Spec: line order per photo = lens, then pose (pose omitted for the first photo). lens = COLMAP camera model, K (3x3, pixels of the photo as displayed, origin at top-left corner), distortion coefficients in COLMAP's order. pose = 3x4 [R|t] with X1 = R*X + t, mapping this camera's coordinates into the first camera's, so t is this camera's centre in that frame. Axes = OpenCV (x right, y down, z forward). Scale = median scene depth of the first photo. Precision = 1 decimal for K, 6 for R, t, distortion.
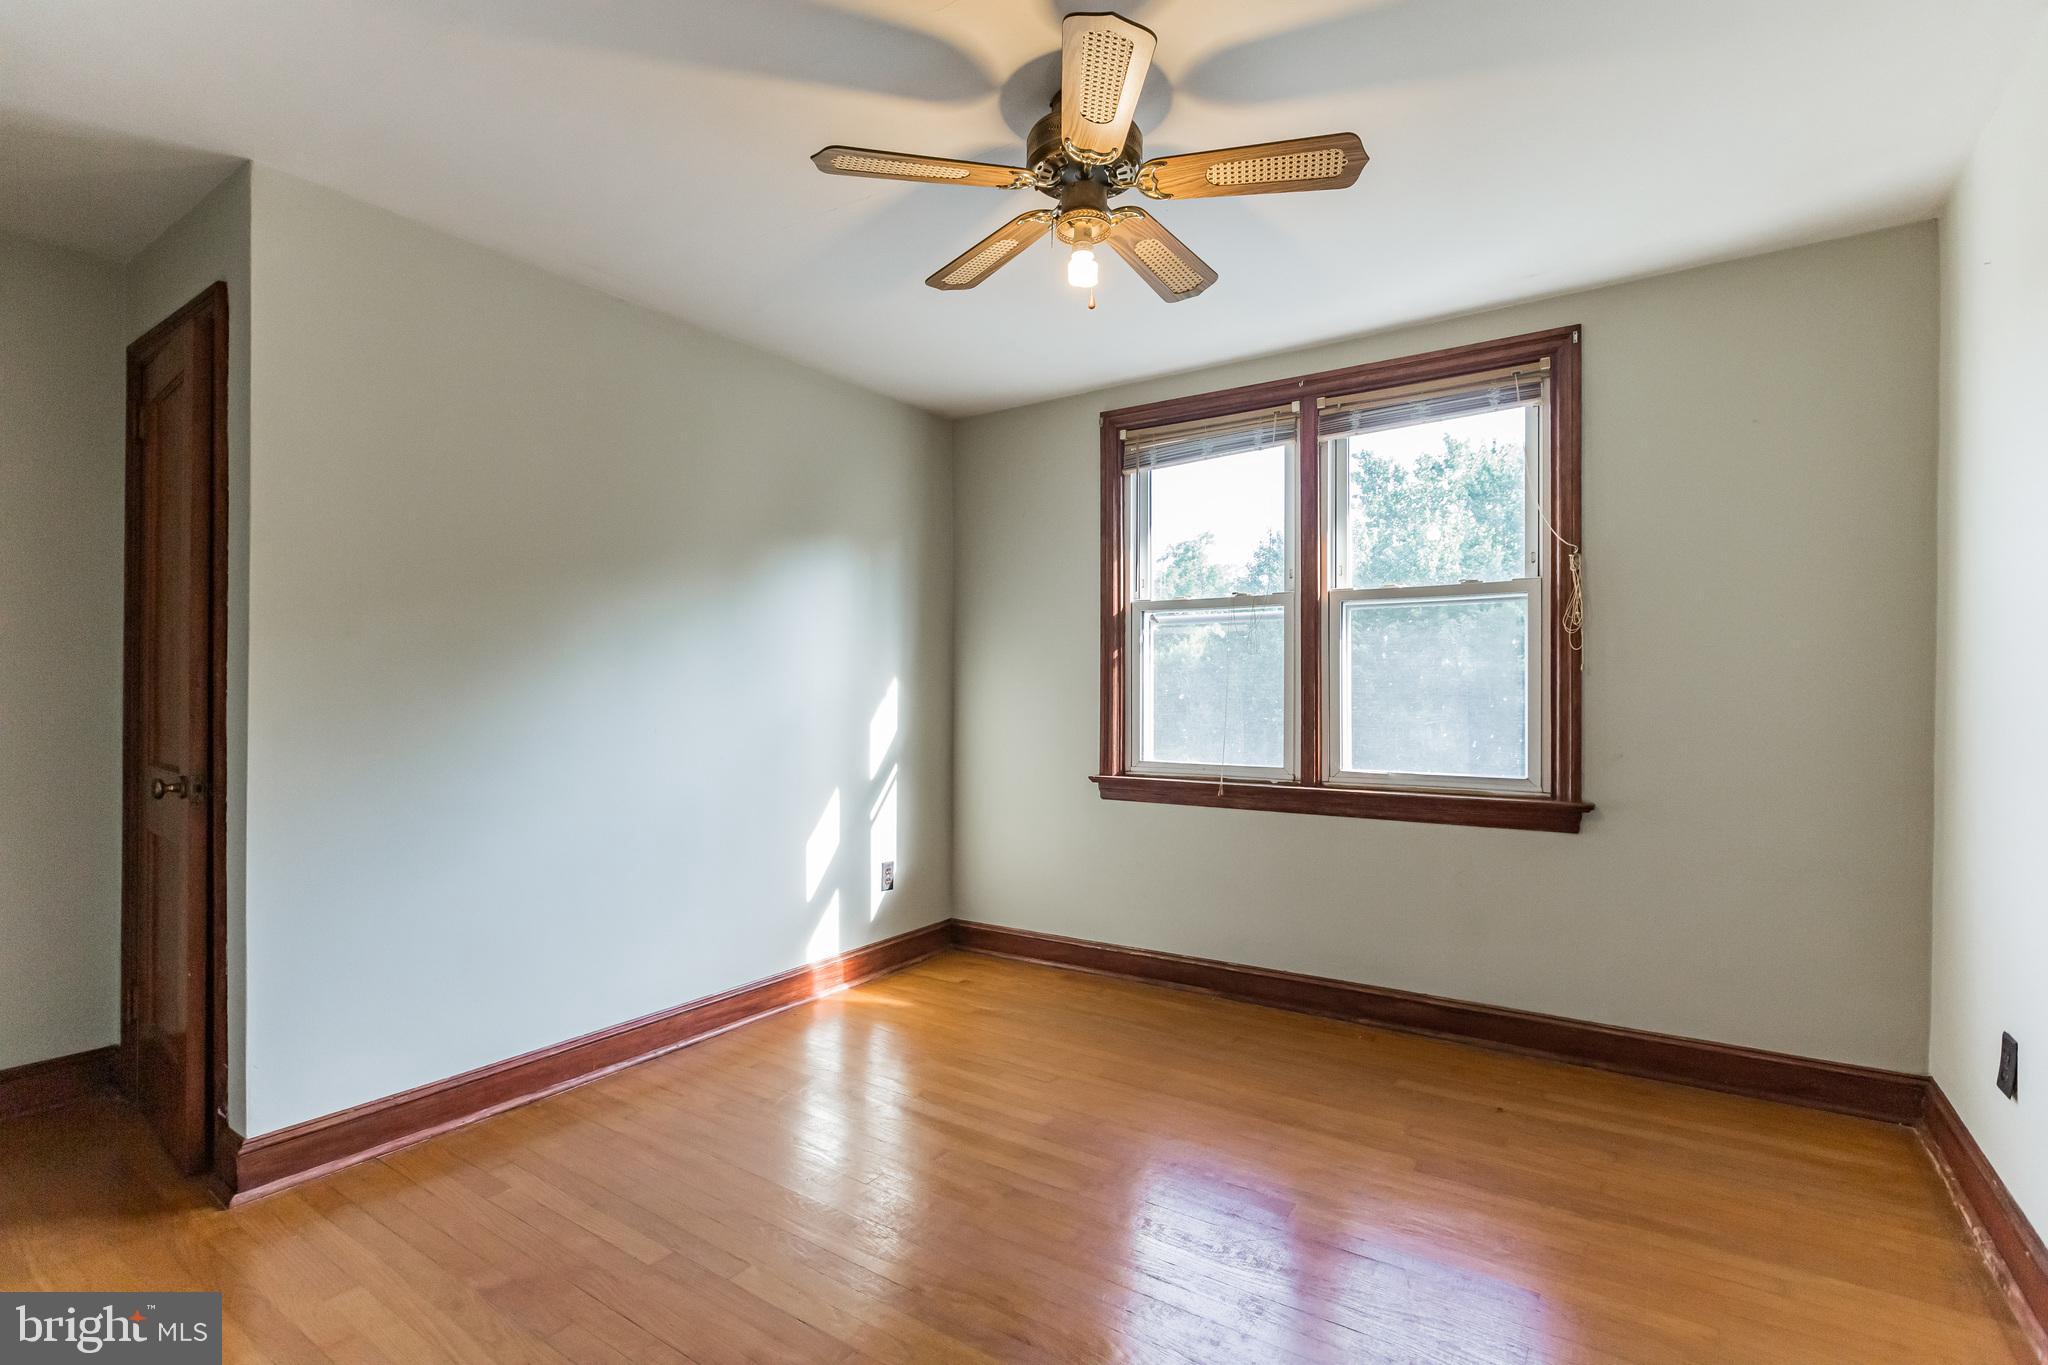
lens RADIAL K [[948.0, 0, 1021.1], [0, 948.0, 689.2], [0, 0, 1]] dist [0.001317, 0.000085]
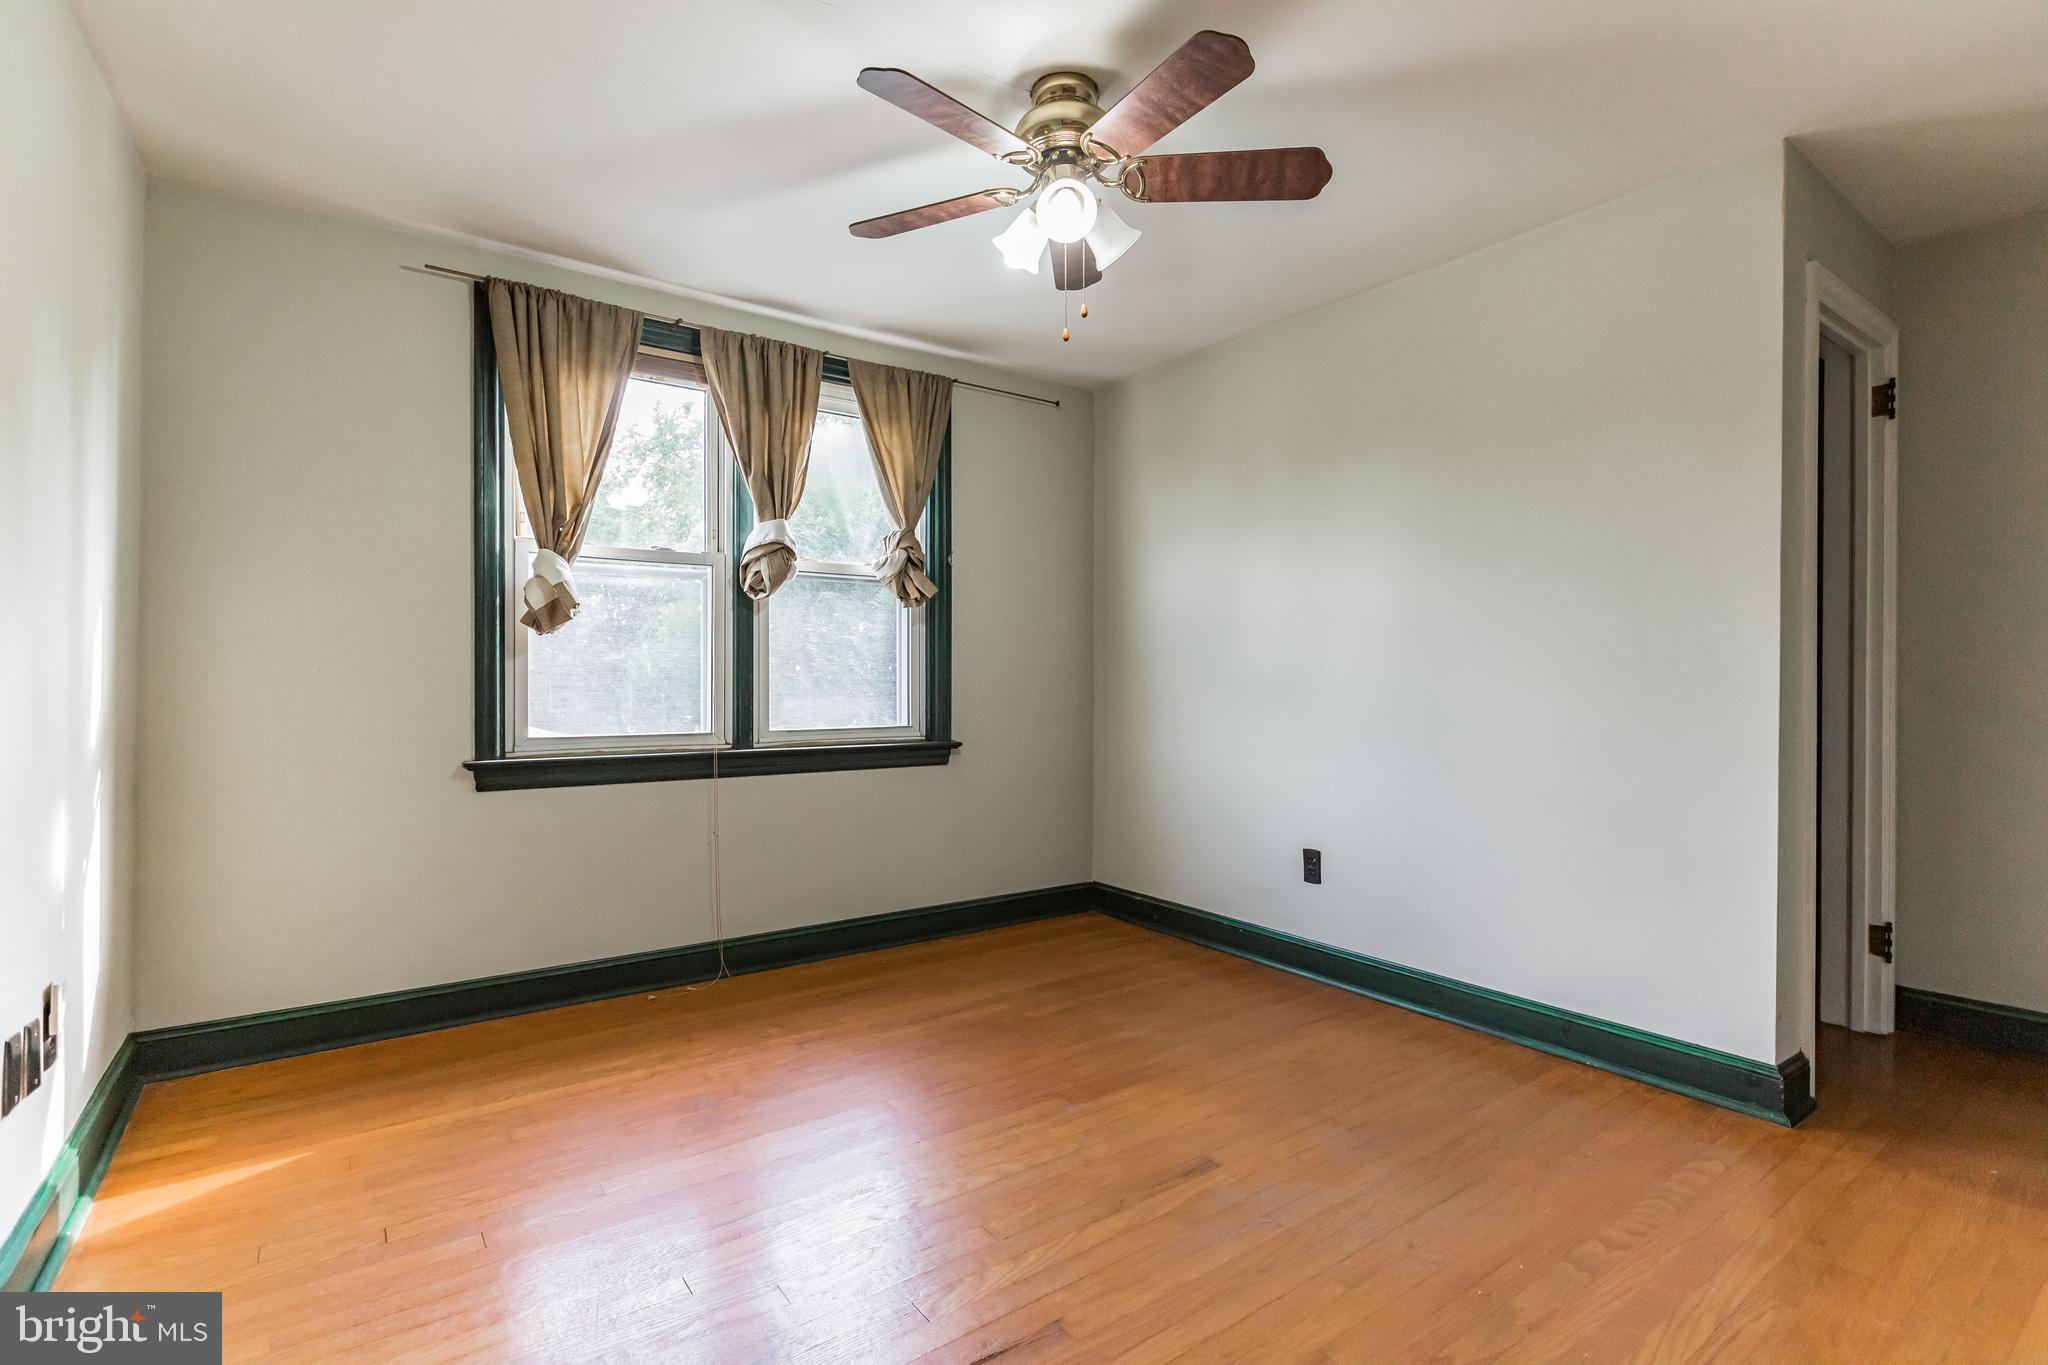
lens RADIAL K [[922.5, 0, 1021.7], [0, 922.5, 673.4], [0, 0, 1]] dist [0.000006, 0.000048]
pose [[0.348014, -0.006229, 0.937469, -0.506838], [-0.021224, 0.999669, 0.014522, 0.002461], [-0.937249, -0.024951, 0.347766, 0.391713]]
